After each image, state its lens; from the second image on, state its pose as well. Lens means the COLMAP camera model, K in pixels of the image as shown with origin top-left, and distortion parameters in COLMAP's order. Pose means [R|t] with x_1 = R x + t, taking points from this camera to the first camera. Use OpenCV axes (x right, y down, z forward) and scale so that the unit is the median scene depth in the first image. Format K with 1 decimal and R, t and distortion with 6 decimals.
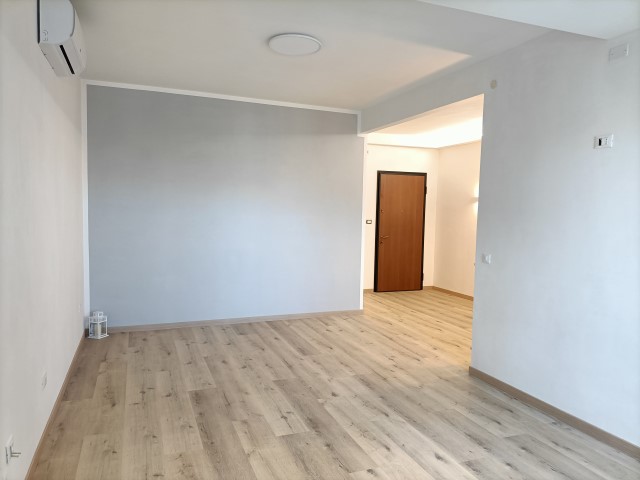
lens RADIAL K [[476.0, 0, 320.0], [0, 476.0, 240.0], [0, 0, 1]] dist [0.058685, -0.056972]
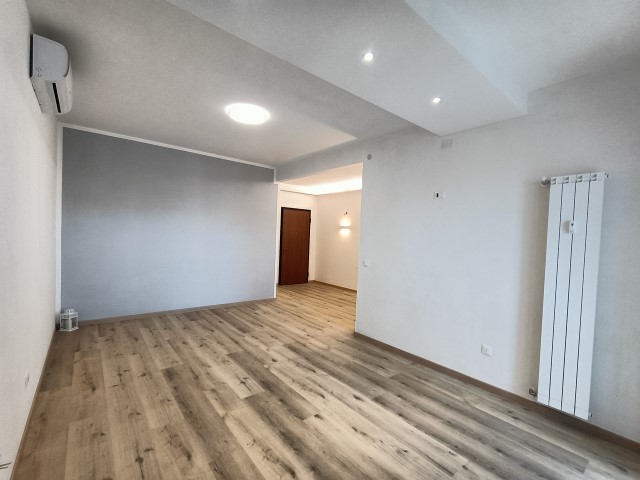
lens RADIAL K [[293.5, 0, 319.1], [0, 293.5, 244.8], [0, 0, 1]] dist [0.001902, 0.000036]
pose [[0.953298, 0.009923, 0.301869, -0.108436], [-0.003089, 0.999728, -0.023109, -0.001946], [-0.302016, 0.021097, 0.953069, 0.116073]]
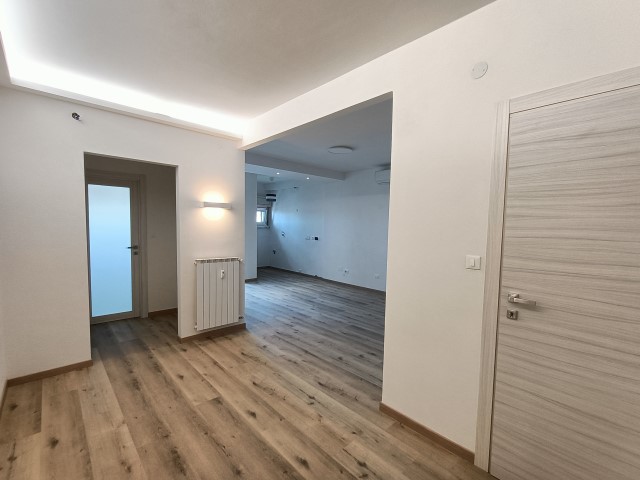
lens RADIAL K [[291.9, 0, 321.2], [0, 291.9, 244.5], [0, 0, 1]] dist [-0.000284, 0.000135]
pose [[-0.926144, -0.012167, -0.376973, 0.507550], [-0.059858, 0.991554, 0.115056, -0.138022], [0.372389, 0.129123, -0.919050, 2.208746]]
